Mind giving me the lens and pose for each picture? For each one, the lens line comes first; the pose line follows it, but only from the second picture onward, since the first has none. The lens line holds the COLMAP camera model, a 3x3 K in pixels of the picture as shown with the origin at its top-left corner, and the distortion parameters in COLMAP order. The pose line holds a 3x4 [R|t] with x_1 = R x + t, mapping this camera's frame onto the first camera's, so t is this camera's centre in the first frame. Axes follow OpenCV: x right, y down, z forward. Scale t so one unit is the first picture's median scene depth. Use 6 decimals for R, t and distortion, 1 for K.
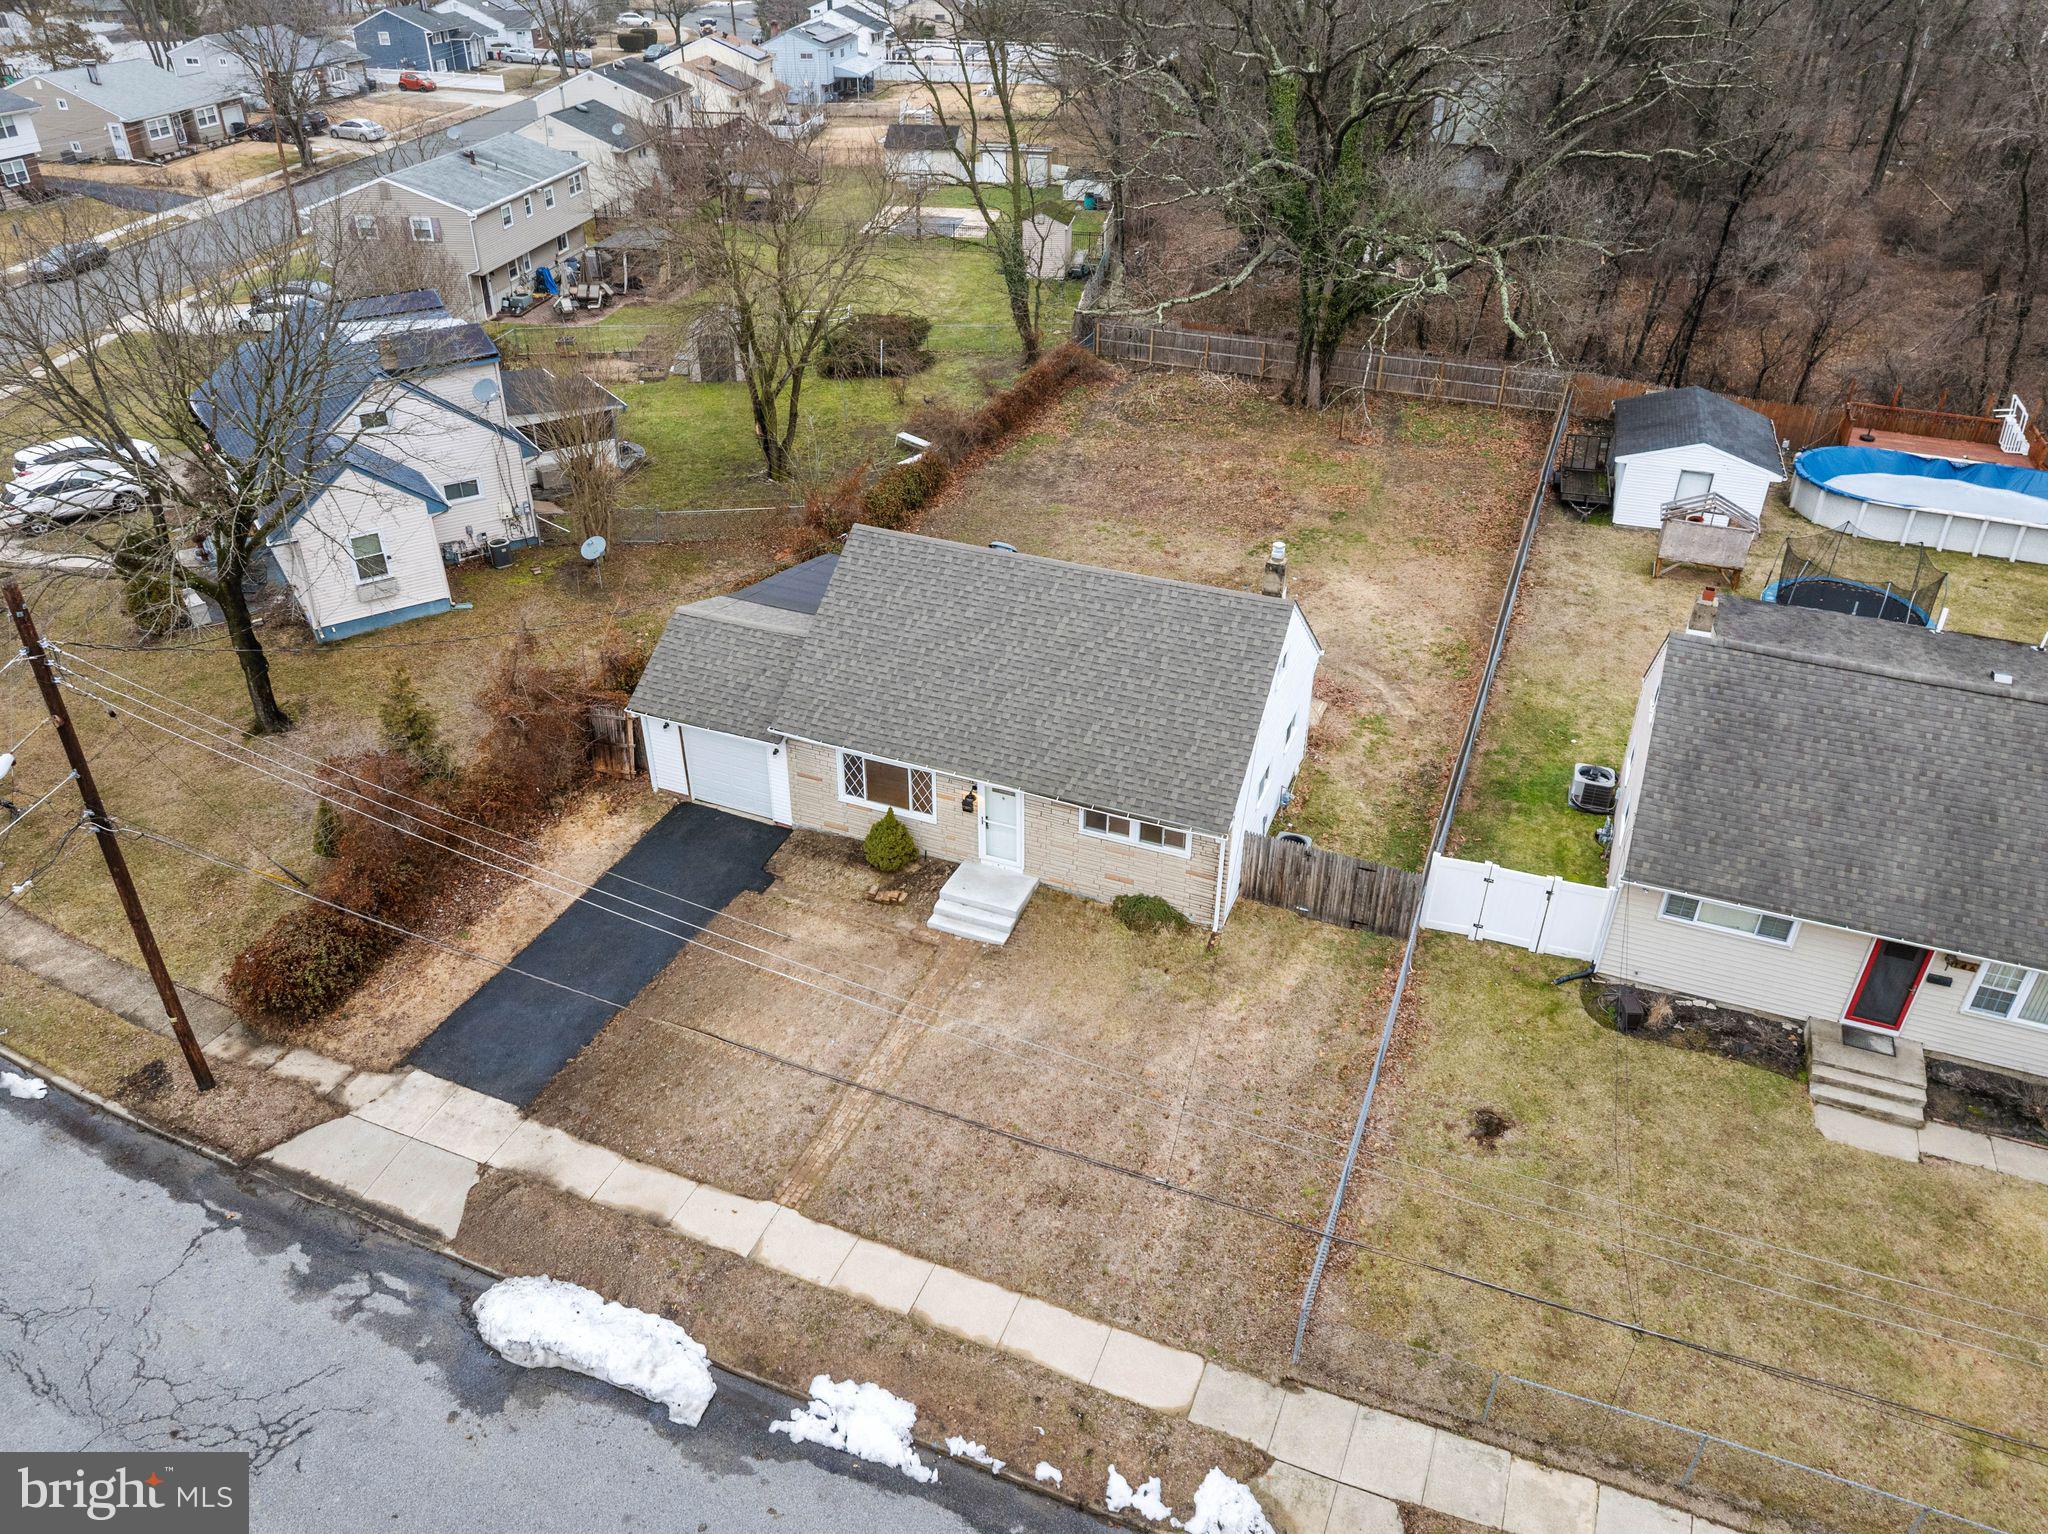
lens RADIAL K [[1444.7, 0, 1031.5], [0, 1444.7, 756.1], [0, 0, 1]] dist [-0.045675, 0.022443]
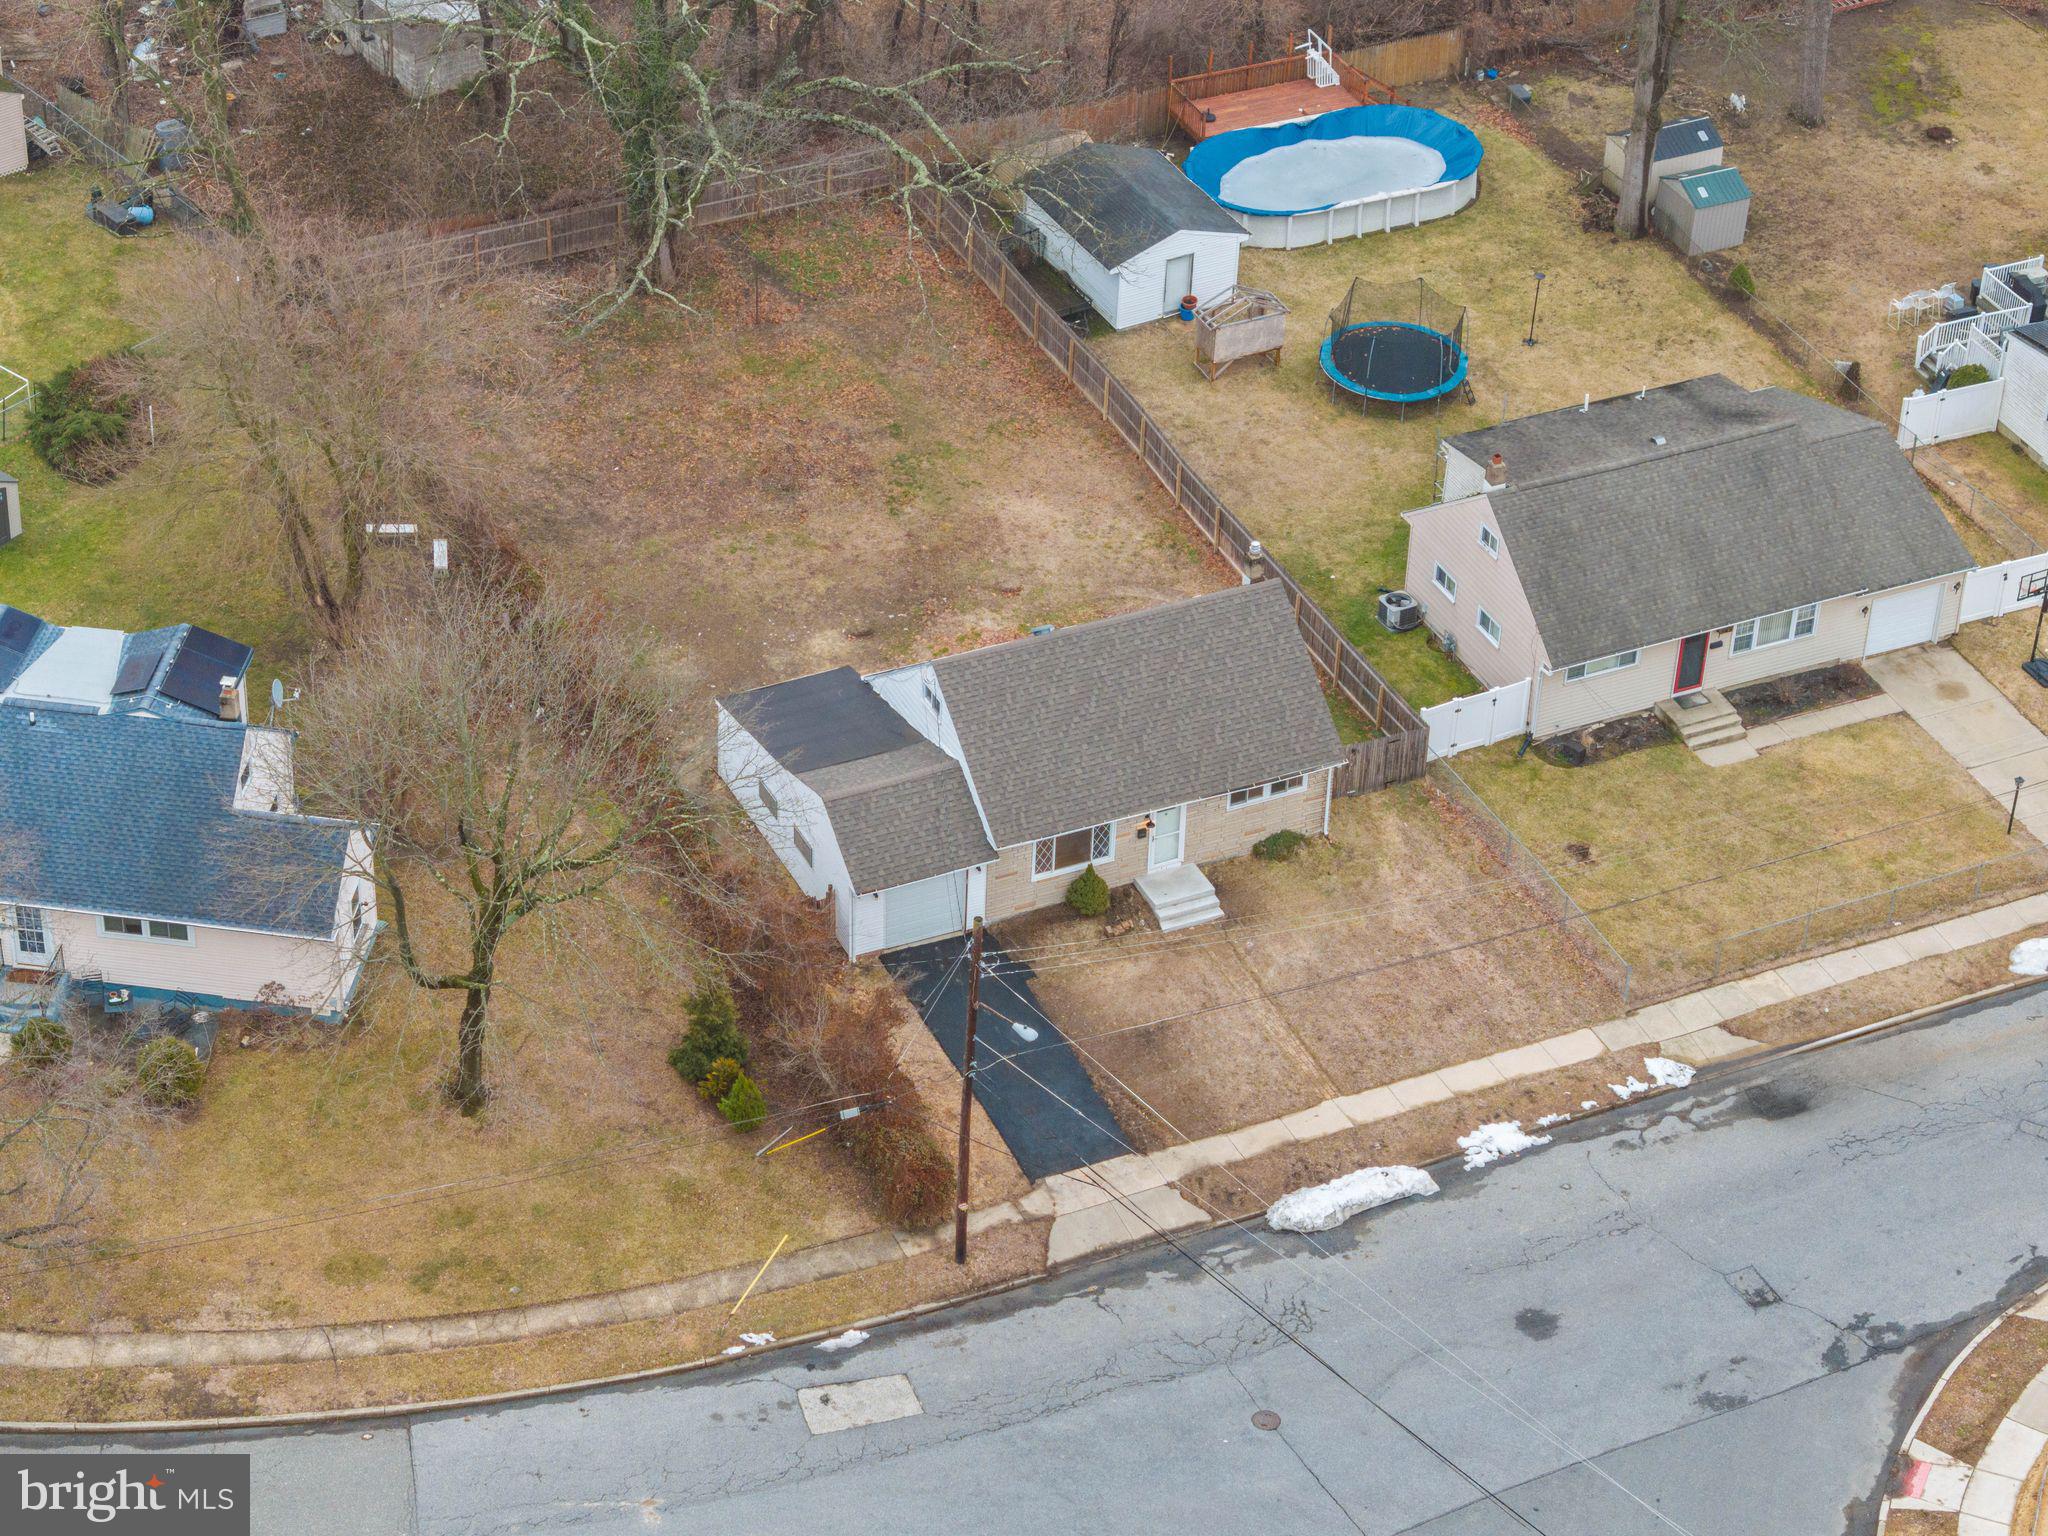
lens RADIAL K [[4558.2, 0, 1003.0], [0, 4558.2, 908.9], [0, 0, 1]] dist [-0.032381, 0.000000]
pose [[0.674928, -0.439790, 0.592501, -2.651131], [0.365733, 0.896784, 0.249035, -0.992067], [-0.640869, 0.048616, 0.766110, -2.052687]]
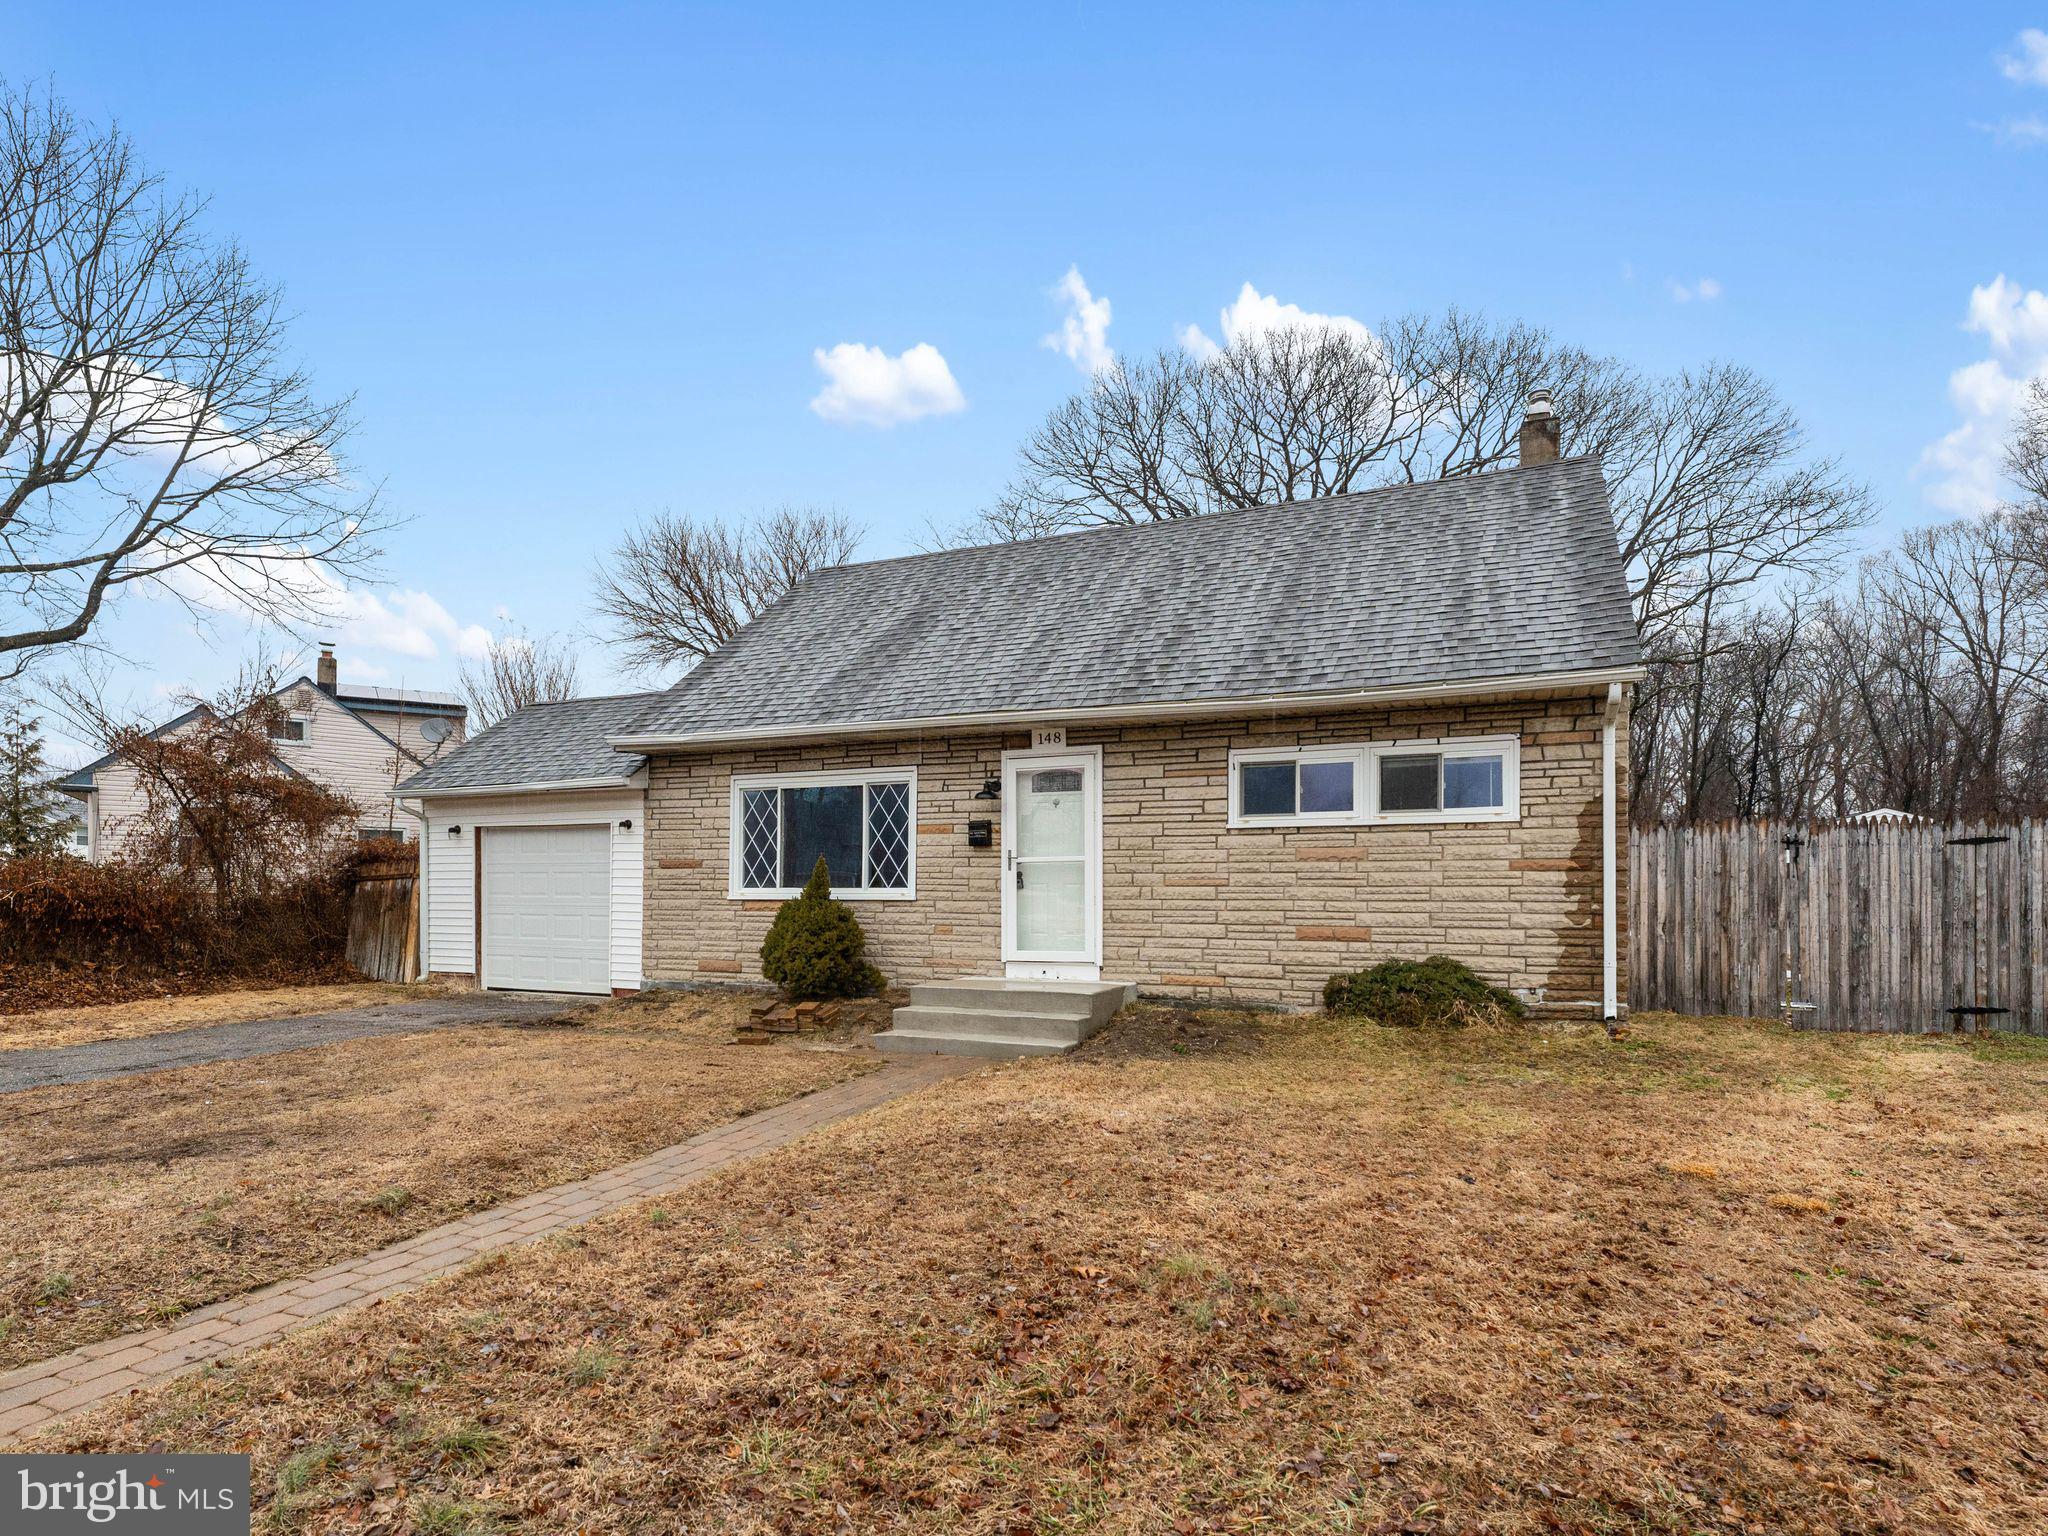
lens RADIAL K [[1038.5, 0, 1014.8], [0, 1038.5, 883.5], [0, 0, 1]] dist [-0.000355, -0.000904]
pose [[0.999801, -0.005850, -0.019086, -0.028477], [-0.005208, 0.846550, -0.532284, 0.248183], [0.019271, 0.532278, 0.846350, 0.774644]]
